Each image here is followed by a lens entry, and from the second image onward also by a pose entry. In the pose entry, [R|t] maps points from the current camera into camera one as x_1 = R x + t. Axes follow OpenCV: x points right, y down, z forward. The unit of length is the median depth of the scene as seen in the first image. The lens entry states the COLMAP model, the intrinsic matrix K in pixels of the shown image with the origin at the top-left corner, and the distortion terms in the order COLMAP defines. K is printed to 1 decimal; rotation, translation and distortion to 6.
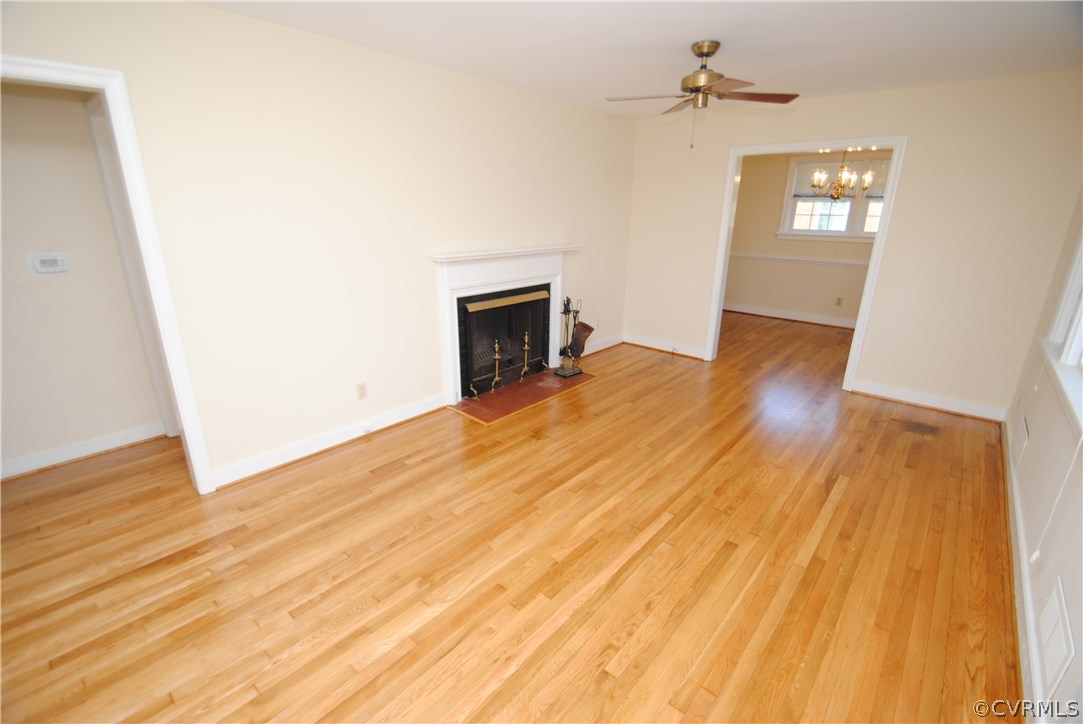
lens RADIAL K [[476.8, 0, 538.5], [0, 476.8, 363.6], [0, 0, 1]] dist [0.009223, -0.019397]
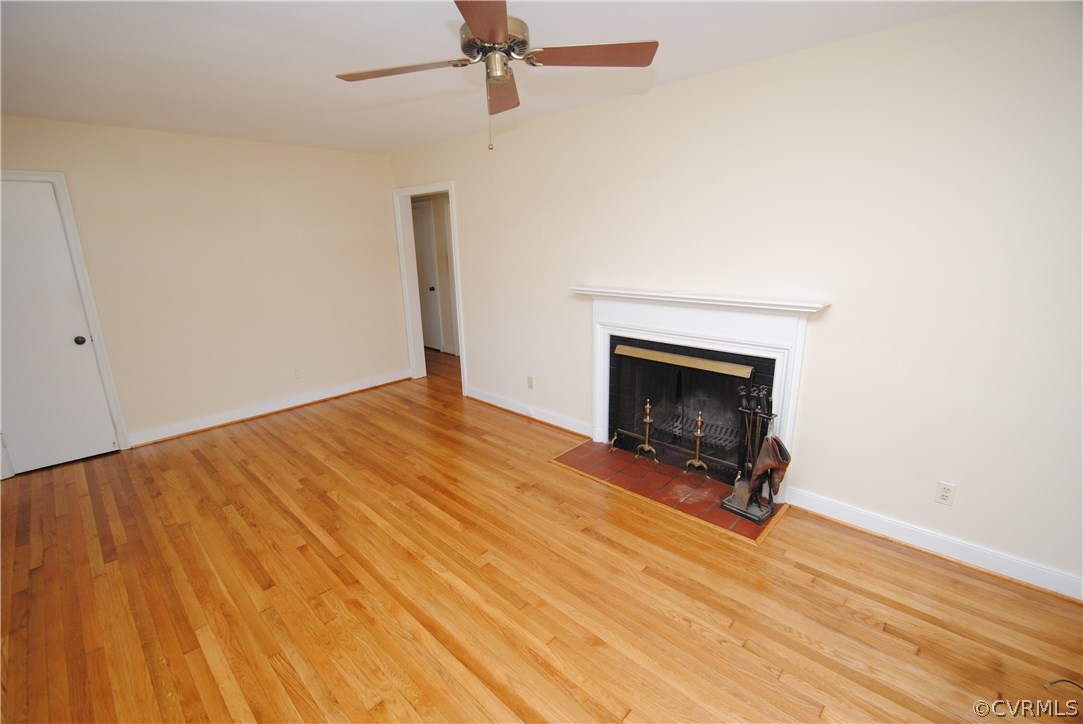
lens RADIAL K [[476.8, 0, 538.5], [0, 476.8, 363.6], [0, 0, 1]] dist [0.009223, -0.019397]
pose [[-0.044328, 0.245814, -0.968303, 0.940104], [-0.291031, 0.924038, 0.247900, -0.343354], [0.955686, 0.292795, 0.030579, 1.059398]]
